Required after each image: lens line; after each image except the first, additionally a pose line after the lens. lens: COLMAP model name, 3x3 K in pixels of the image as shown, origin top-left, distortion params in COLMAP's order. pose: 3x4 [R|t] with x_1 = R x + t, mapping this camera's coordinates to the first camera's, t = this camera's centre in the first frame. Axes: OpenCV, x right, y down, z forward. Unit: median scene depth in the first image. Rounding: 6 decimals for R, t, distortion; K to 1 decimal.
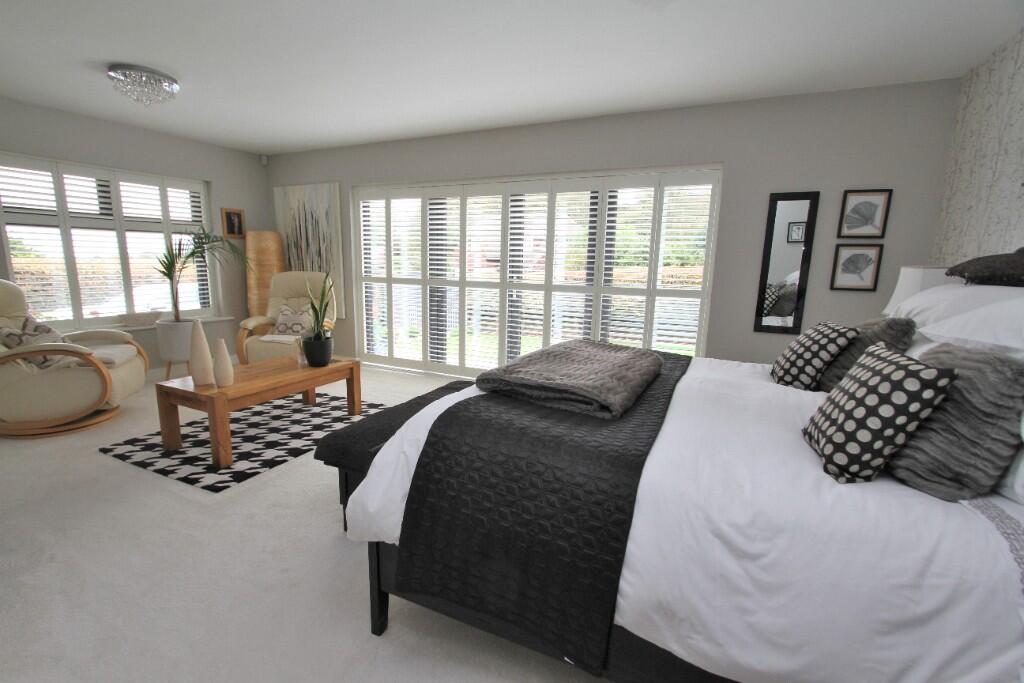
lens RADIAL K [[463.4, 0, 513.1], [0, 463.4, 347.6], [0, 0, 1]] dist [-0.011176, -0.000251]
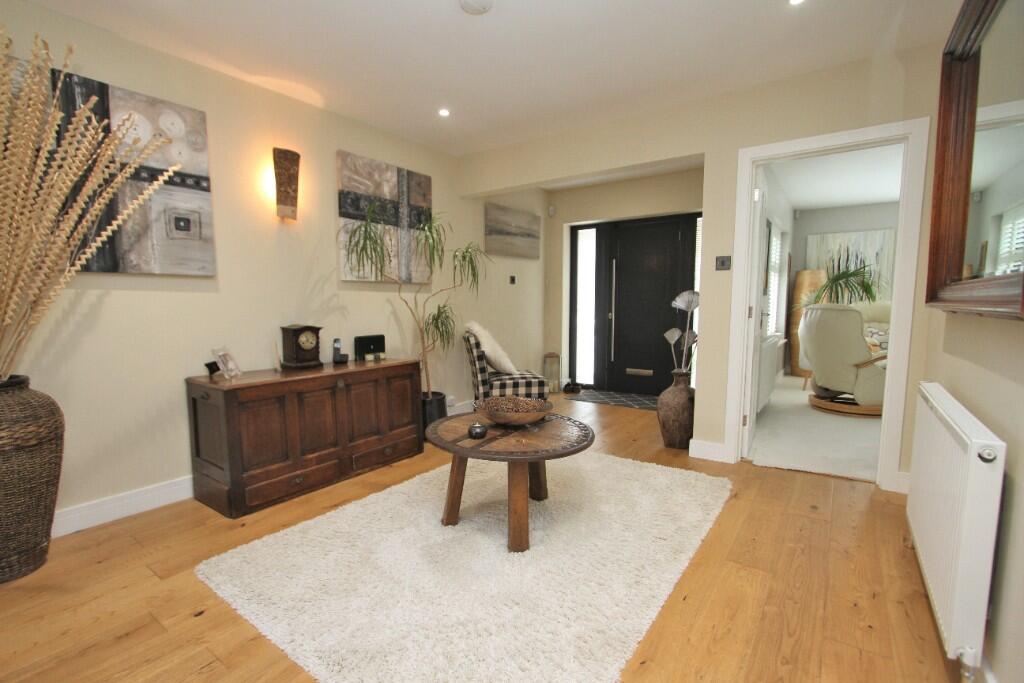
lens RADIAL K [[463.4, 0, 511.8], [0, 463.4, 345.0], [0, 0, 1]] dist [-0.011176, -0.000251]
pose [[0.981474, 0.007736, -0.191440, -1.428457], [-0.024688, 0.995961, -0.086321, 0.090894], [0.190000, 0.089448, 0.977701, -0.424604]]
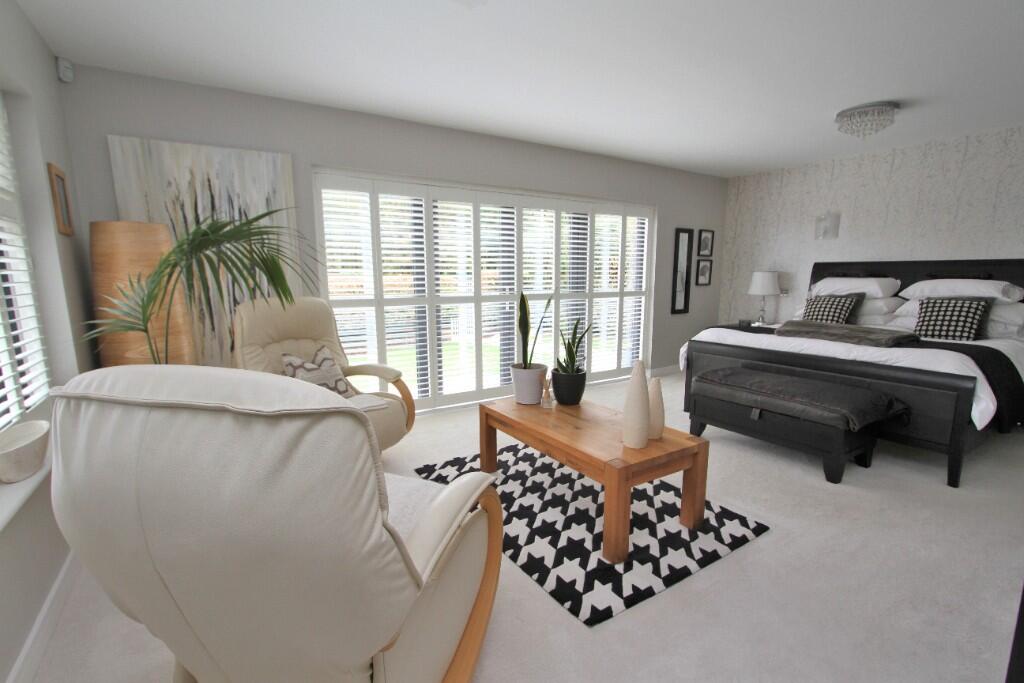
lens RADIAL K [[463.4, 0, 514.0], [0, 463.4, 344.8], [0, 0, 1]] dist [-0.011176, -0.000251]
pose [[0.533659, -0.147435, 0.832749, -0.990171], [0.167327, 0.983628, 0.066918, -0.116647], [-0.828981, 0.103630, 0.549591, 0.535969]]
